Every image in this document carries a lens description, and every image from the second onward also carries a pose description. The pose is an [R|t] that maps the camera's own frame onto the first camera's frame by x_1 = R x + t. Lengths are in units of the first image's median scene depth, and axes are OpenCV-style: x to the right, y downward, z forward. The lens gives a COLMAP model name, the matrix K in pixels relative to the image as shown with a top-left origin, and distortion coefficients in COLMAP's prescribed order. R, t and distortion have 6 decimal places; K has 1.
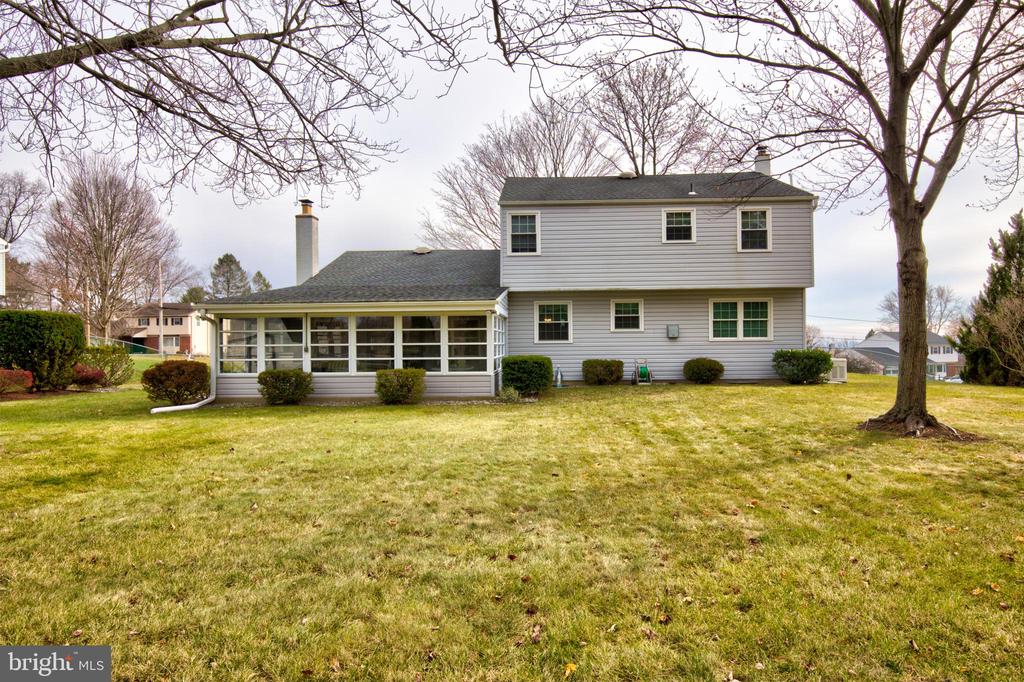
lens RADIAL K [[644.1, 0, 512.0], [0, 644.1, 341.0], [0, 0, 1]] dist [-0.001258, -0.000367]
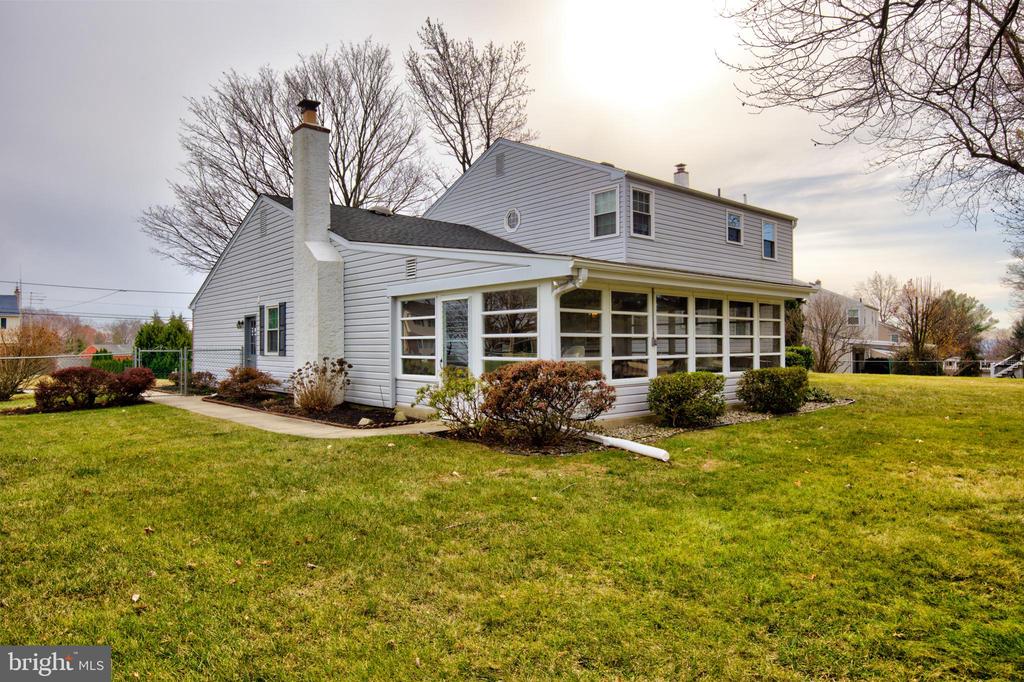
lens RADIAL K [[644.1, 0, 512.0], [0, 644.1, 341.0], [0, 0, 1]] dist [-0.001258, -0.000367]
pose [[0.740191, 0.013469, 0.672262, -0.700381], [-0.016883, 0.999856, -0.001444, 0.012611], [-0.672185, -0.010281, 0.740312, 0.465744]]
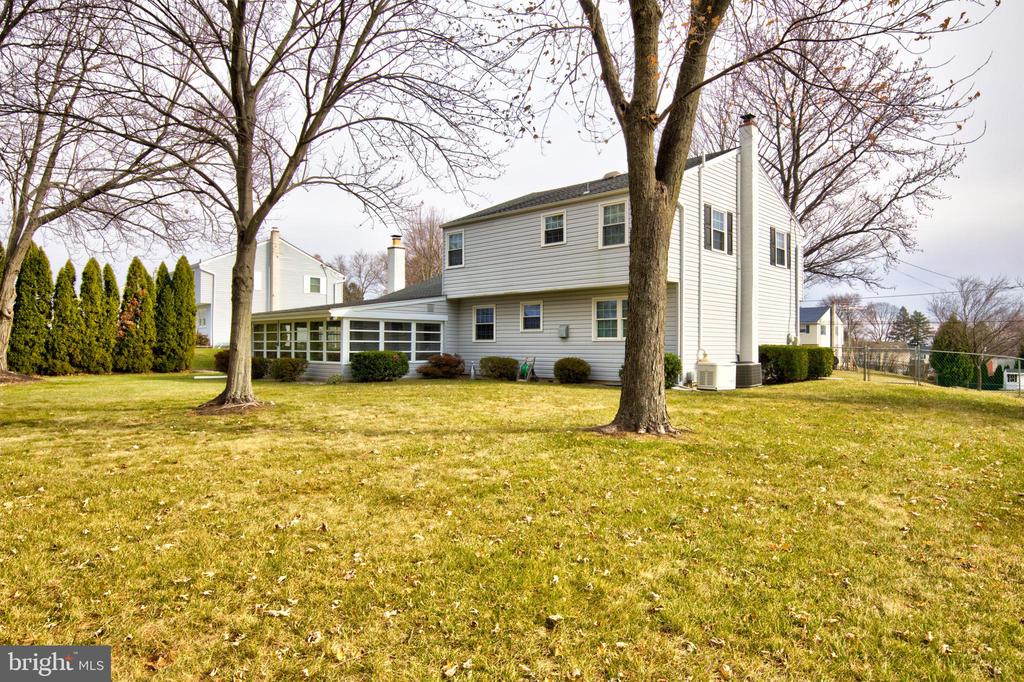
lens RADIAL K [[644.1, 0, 512.0], [0, 644.1, 341.0], [0, 0, 1]] dist [-0.001258, -0.000367]
pose [[0.747088, 0.005030, -0.664706, 0.881583], [-0.006790, 0.999977, -0.000064, 0.000973], [0.664691, 0.004561, 0.747105, 0.184610]]
